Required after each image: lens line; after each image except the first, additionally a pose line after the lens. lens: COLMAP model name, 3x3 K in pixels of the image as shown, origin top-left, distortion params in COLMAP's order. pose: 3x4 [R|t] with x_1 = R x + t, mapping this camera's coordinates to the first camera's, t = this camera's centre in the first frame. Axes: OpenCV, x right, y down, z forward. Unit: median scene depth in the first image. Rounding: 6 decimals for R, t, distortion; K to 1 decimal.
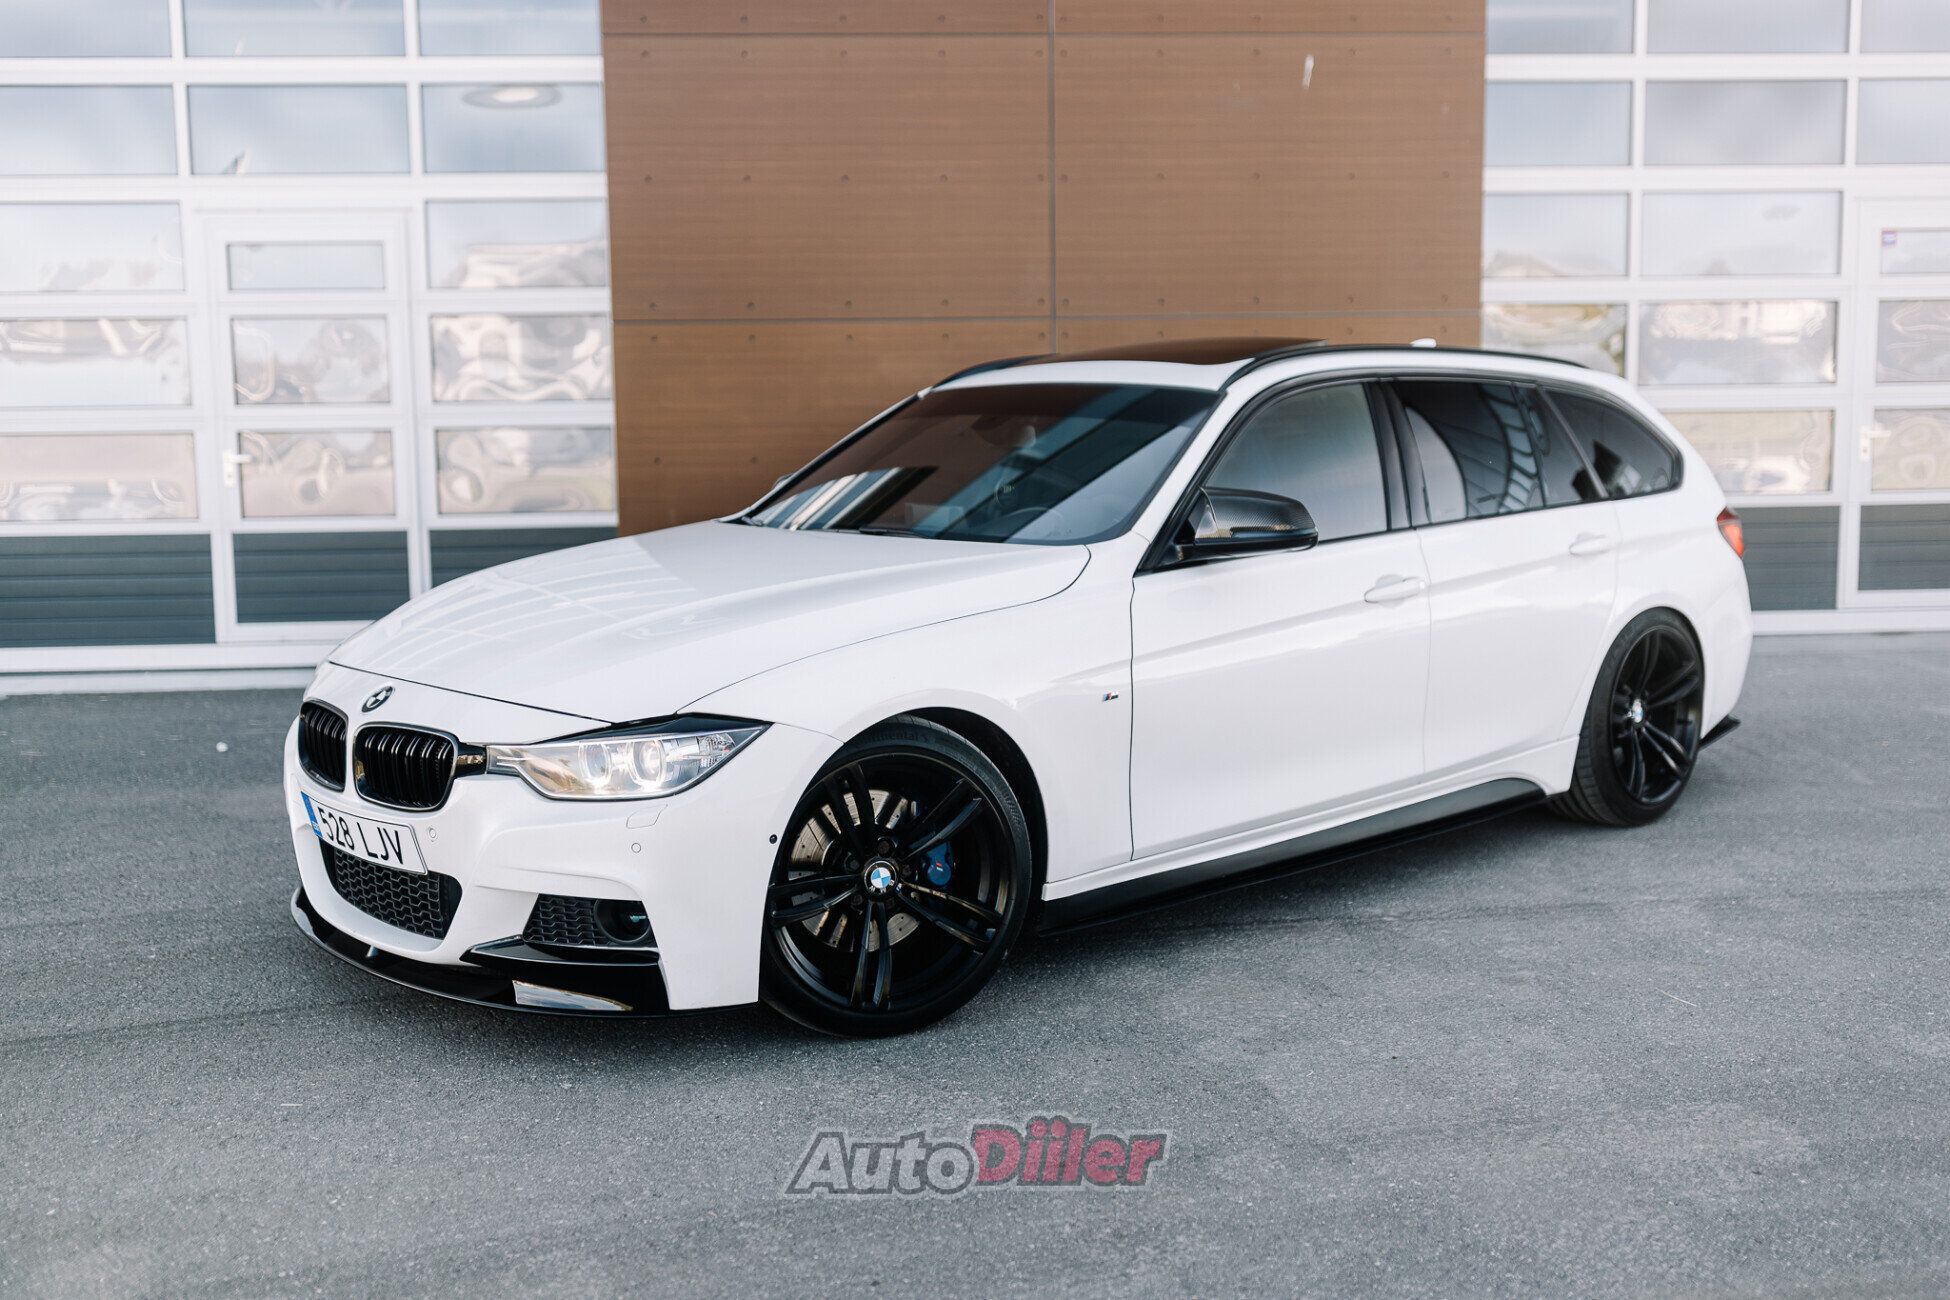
lens RADIAL K [[1896.9, 0, 926.2], [0, 1896.9, 673.1], [0, 0, 1]] dist [0.006155, -0.009368]
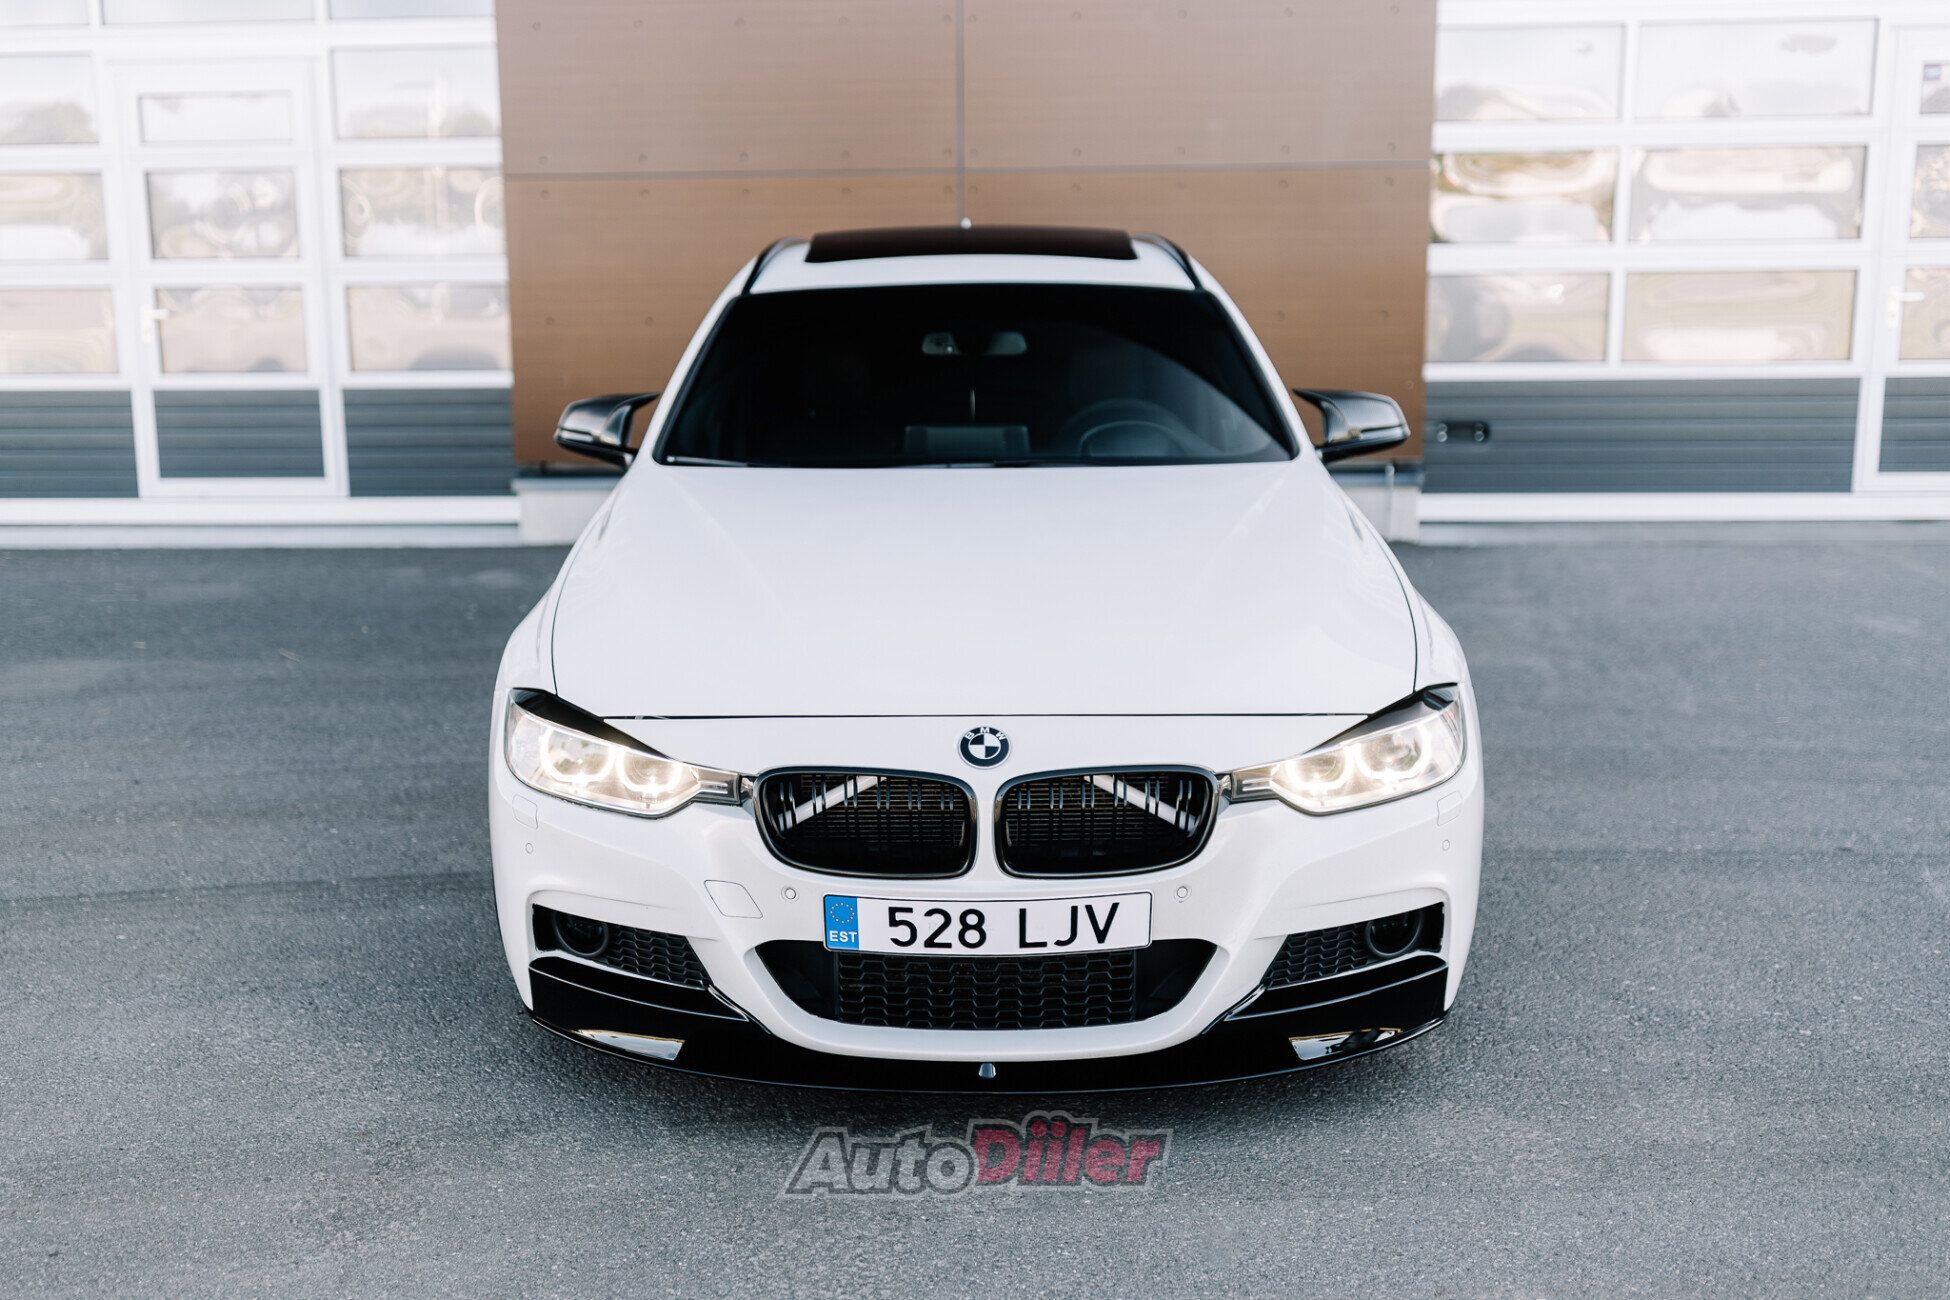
lens RADIAL K [[1966.5, 0, 896.0], [0, 1966.5, 643.7], [0, 0, 1]] dist [0.004133, -0.003892]
pose [[0.991206, 0.028709, -0.129176, 0.165238], [-0.018807, 0.996836, 0.077230, -0.027781], [0.130985, -0.074121, 0.988610, 0.014961]]
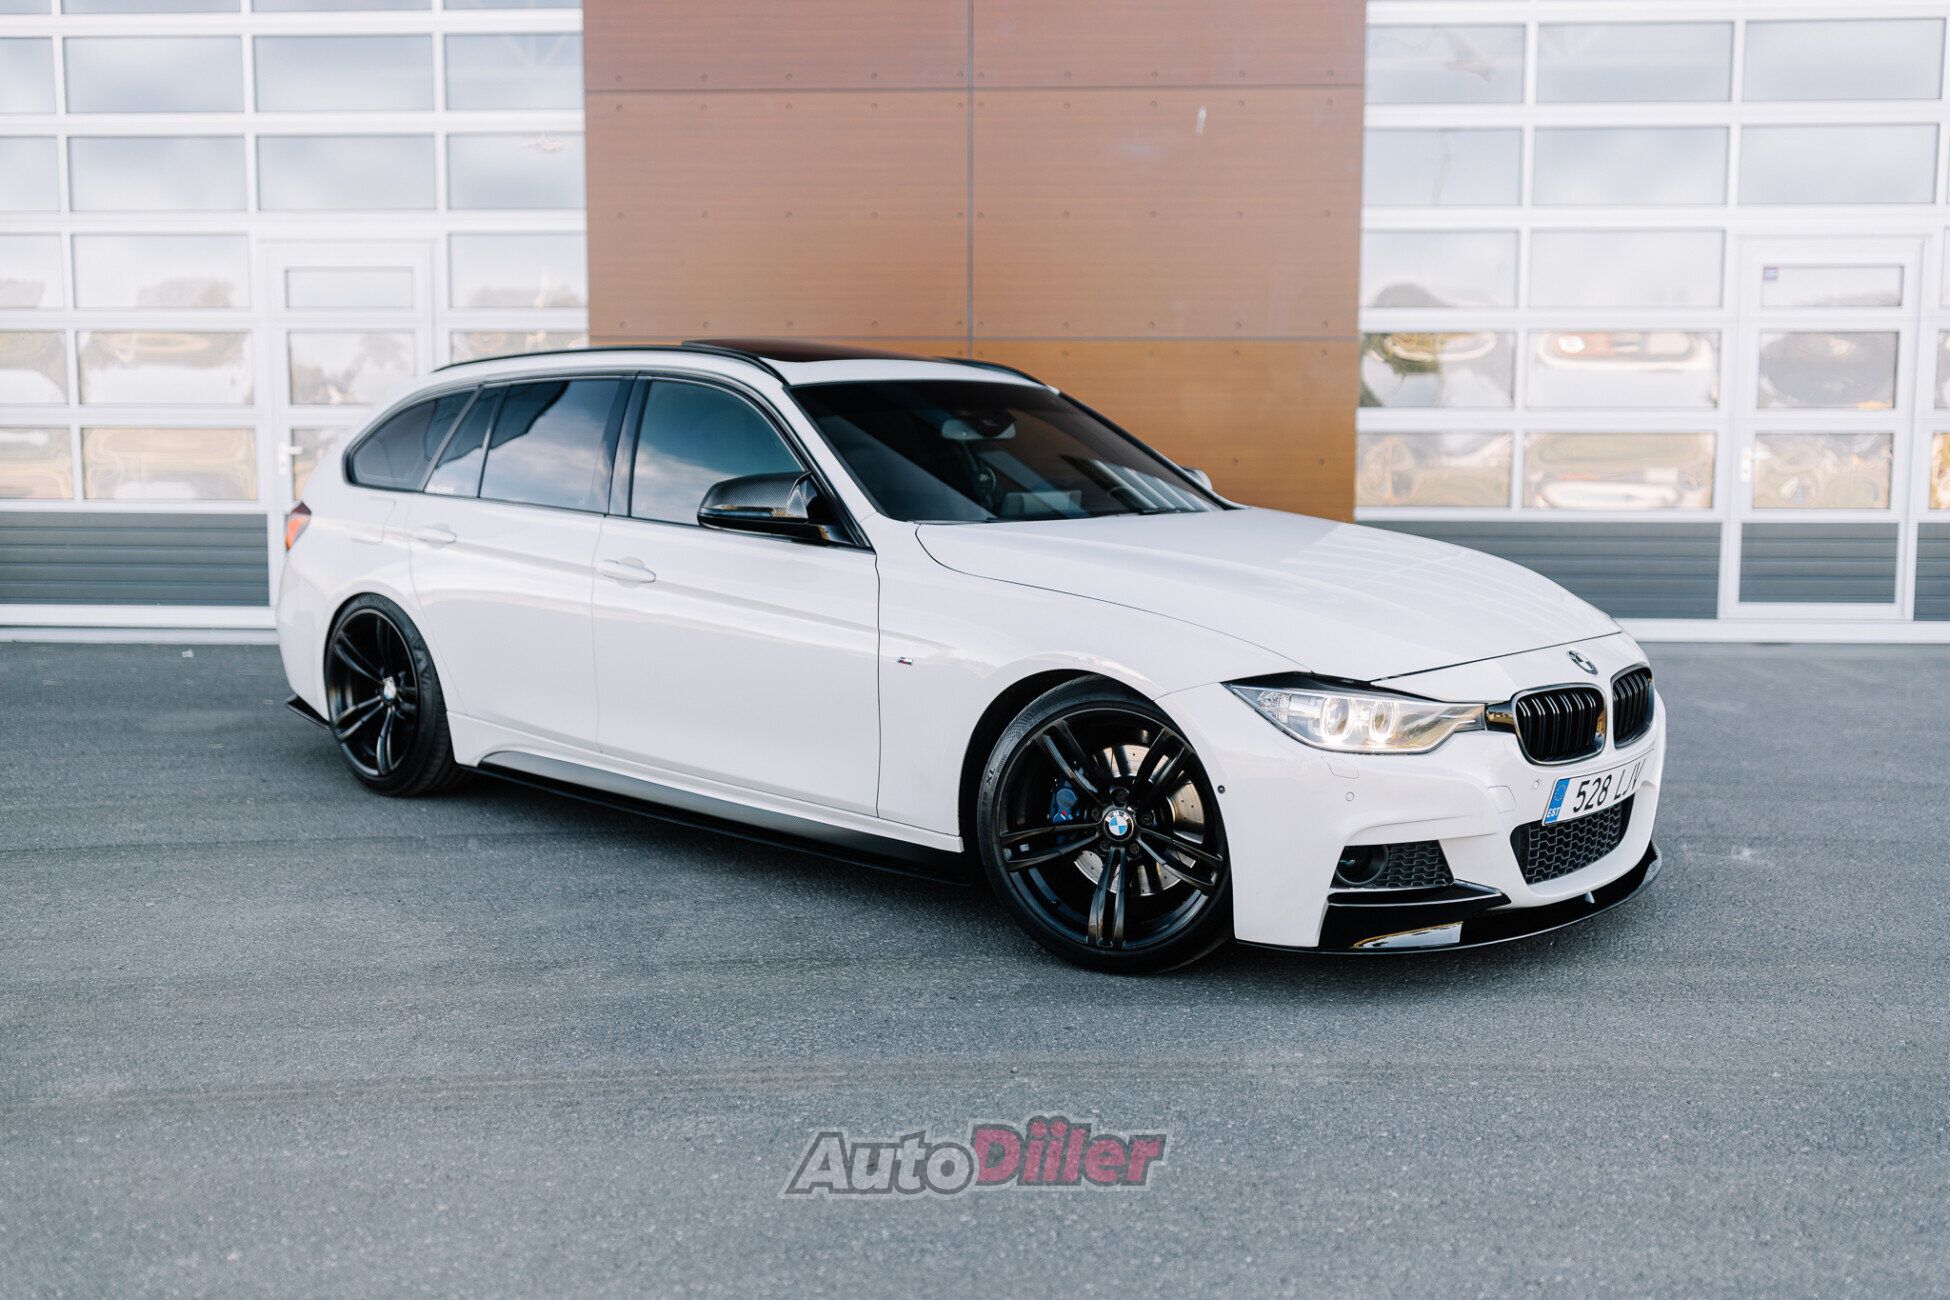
lens RADIAL K [[1809.6, 0, 980.7], [0, 1809.6, 659.5], [0, 0, 1]] dist [0.000015, 0.000033]
pose [[0.992538, 0.031420, -0.117818, 0.203267], [-0.033377, 0.999335, -0.014674, 0.019390], [0.117278, 0.018497, 0.992927, -0.065614]]
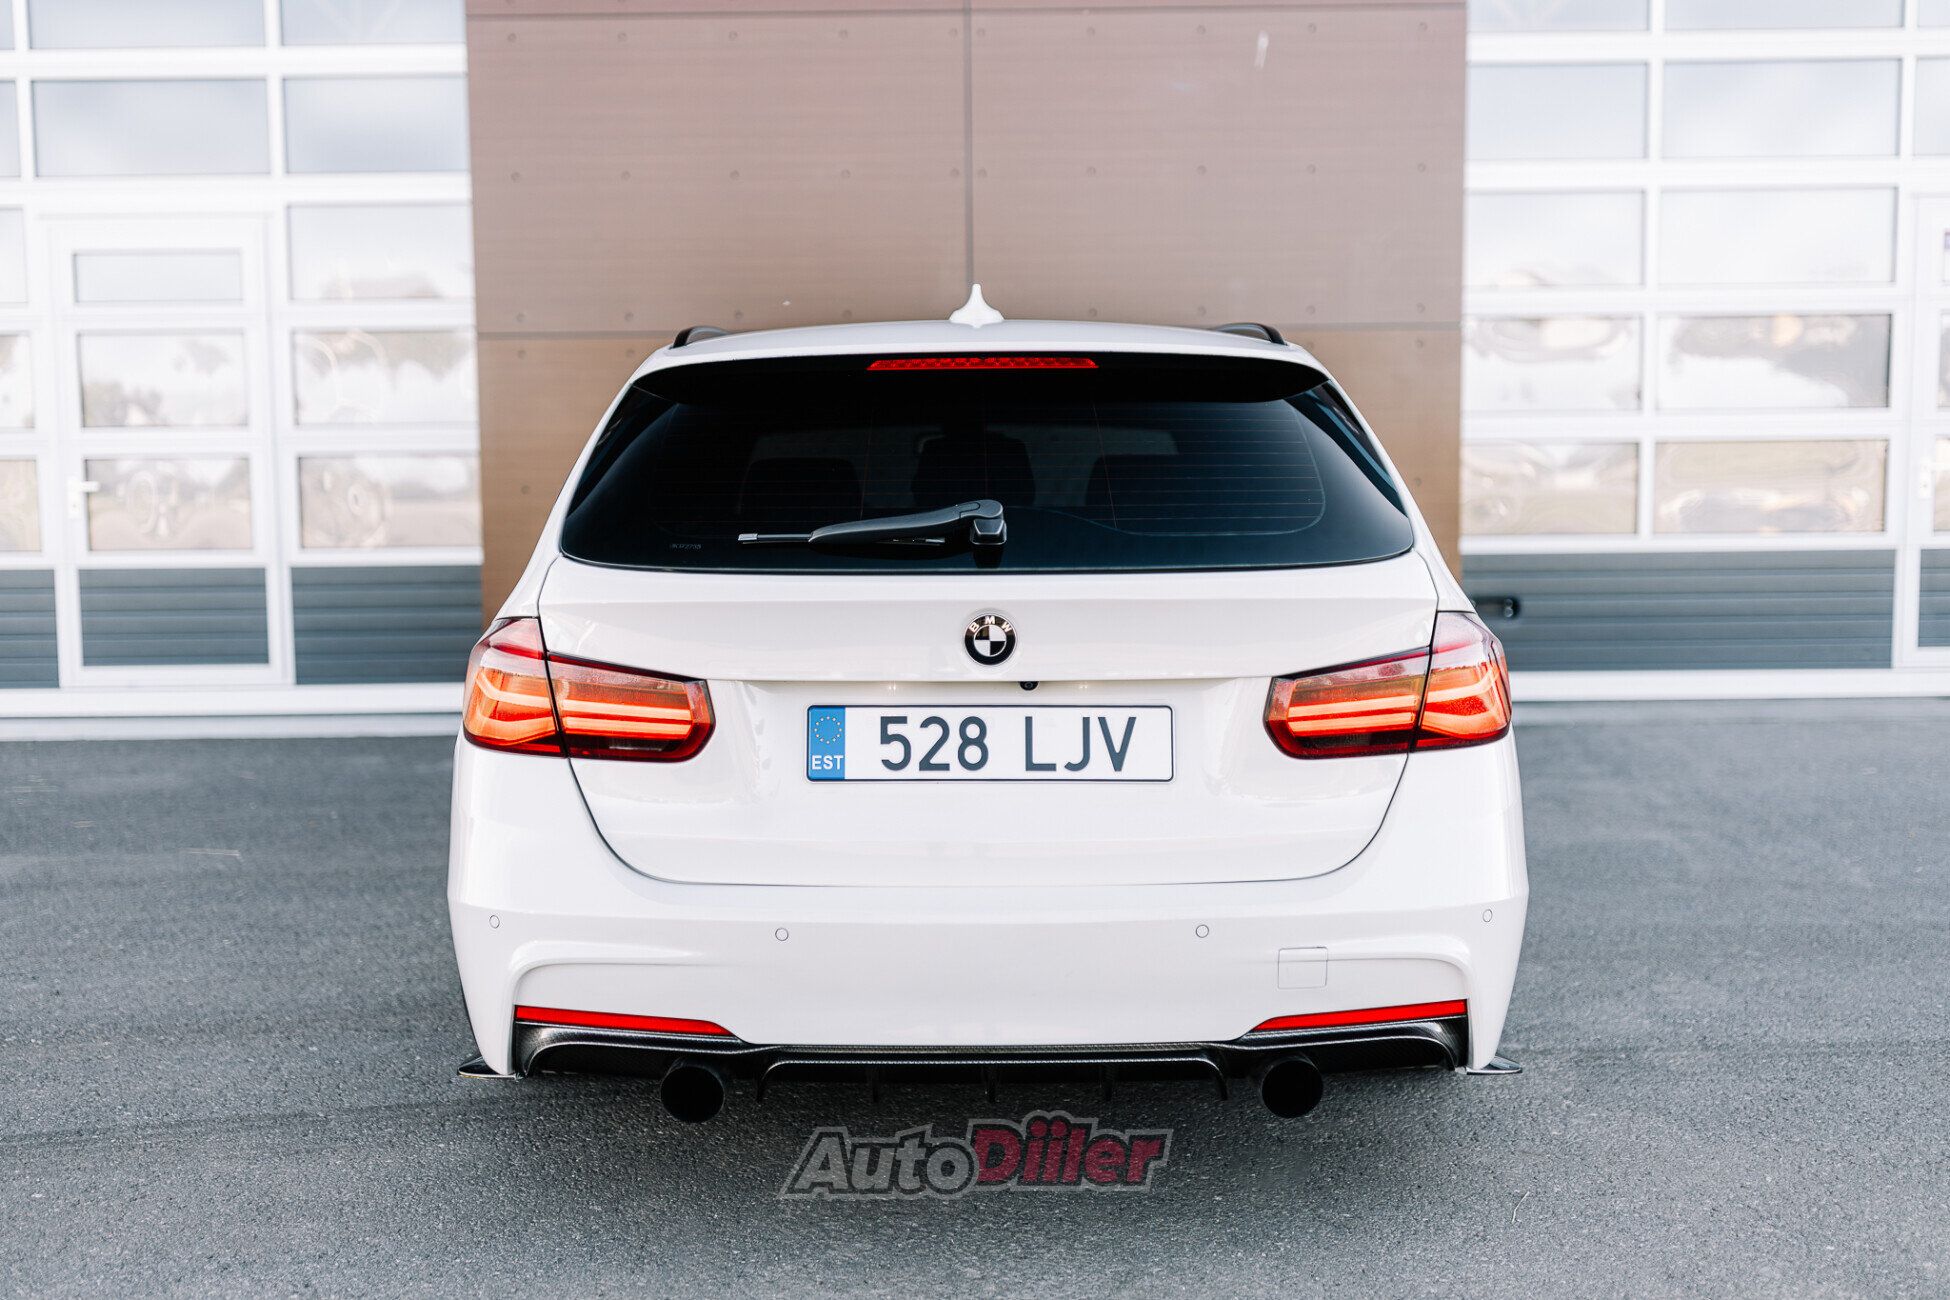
lens RADIAL K [[1896.9, 0, 926.2], [0, 1896.9, 673.1], [0, 0, 1]] dist [0.006155, -0.009368]
pose [[0.997905, 0.009899, -0.063932, 0.103138], [-0.011532, 0.999615, -0.025224, -0.004937], [0.063658, 0.025909, 0.997635, 0.118242]]
